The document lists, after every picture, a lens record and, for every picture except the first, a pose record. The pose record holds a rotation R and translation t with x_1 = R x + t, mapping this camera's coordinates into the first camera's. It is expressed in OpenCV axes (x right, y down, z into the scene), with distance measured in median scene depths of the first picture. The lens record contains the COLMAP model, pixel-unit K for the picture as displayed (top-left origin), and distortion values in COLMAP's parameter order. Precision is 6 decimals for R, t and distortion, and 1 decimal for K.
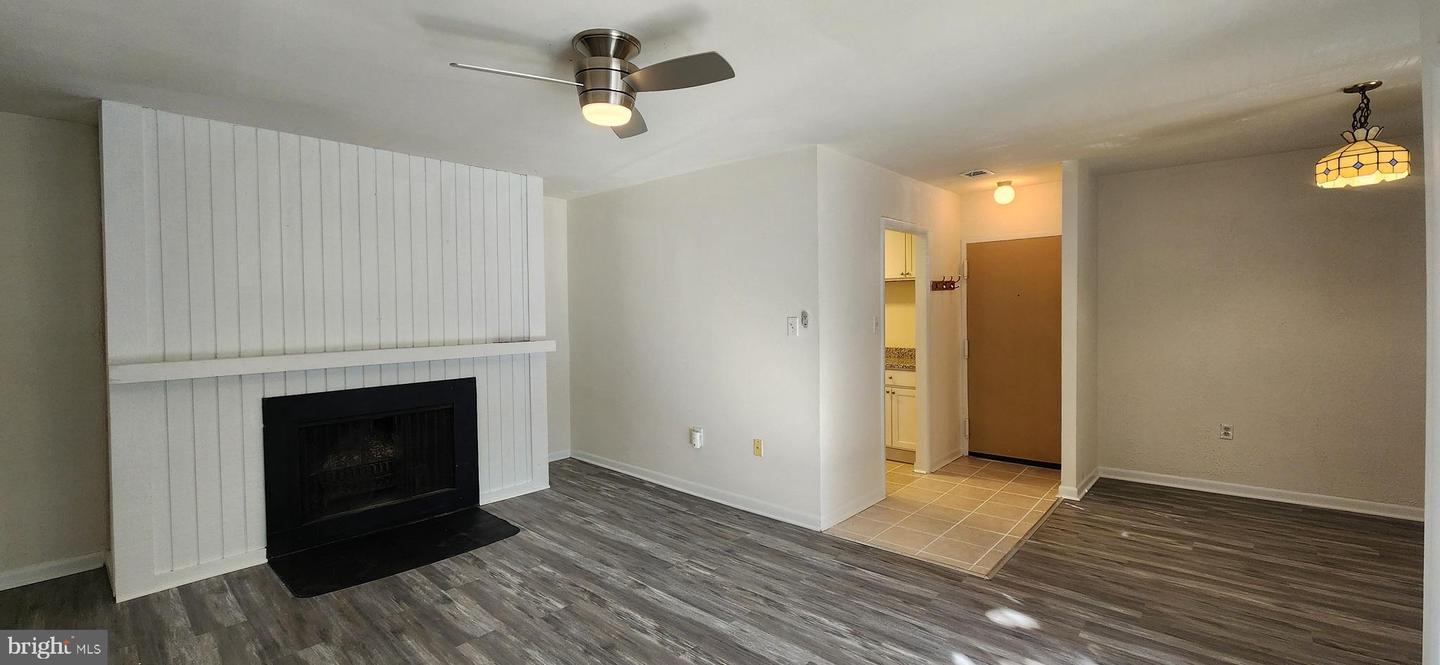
lens RADIAL K [[584.7, 0, 724.1], [0, 584.7, 321.2], [0, 0, 1]] dist [-0.001803, -0.000108]
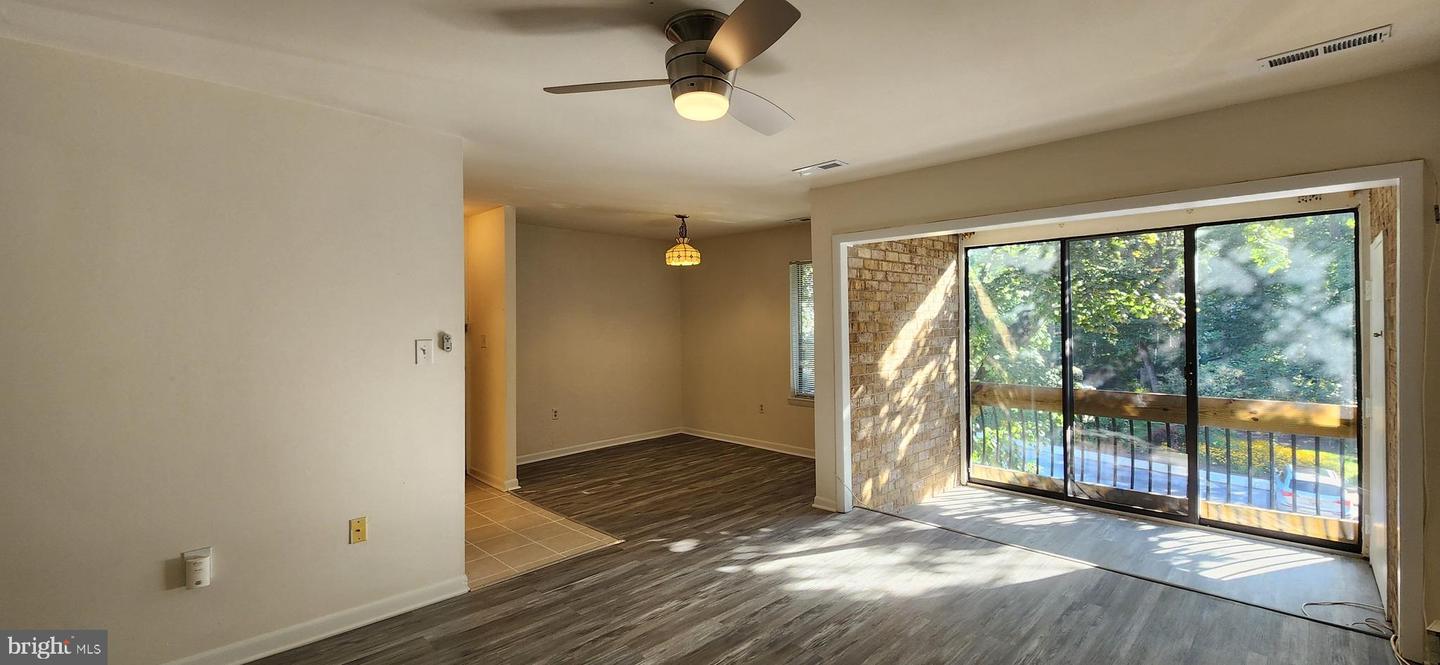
lens RADIAL K [[584.7, 0, 724.1], [0, 584.7, 321.2], [0, 0, 1]] dist [-0.001803, -0.000108]
pose [[0.066033, 0.012673, 0.997737, -0.810004], [0.029098, 0.999470, -0.014621, -0.011432], [-0.997393, 0.029998, 0.065629, 0.687385]]
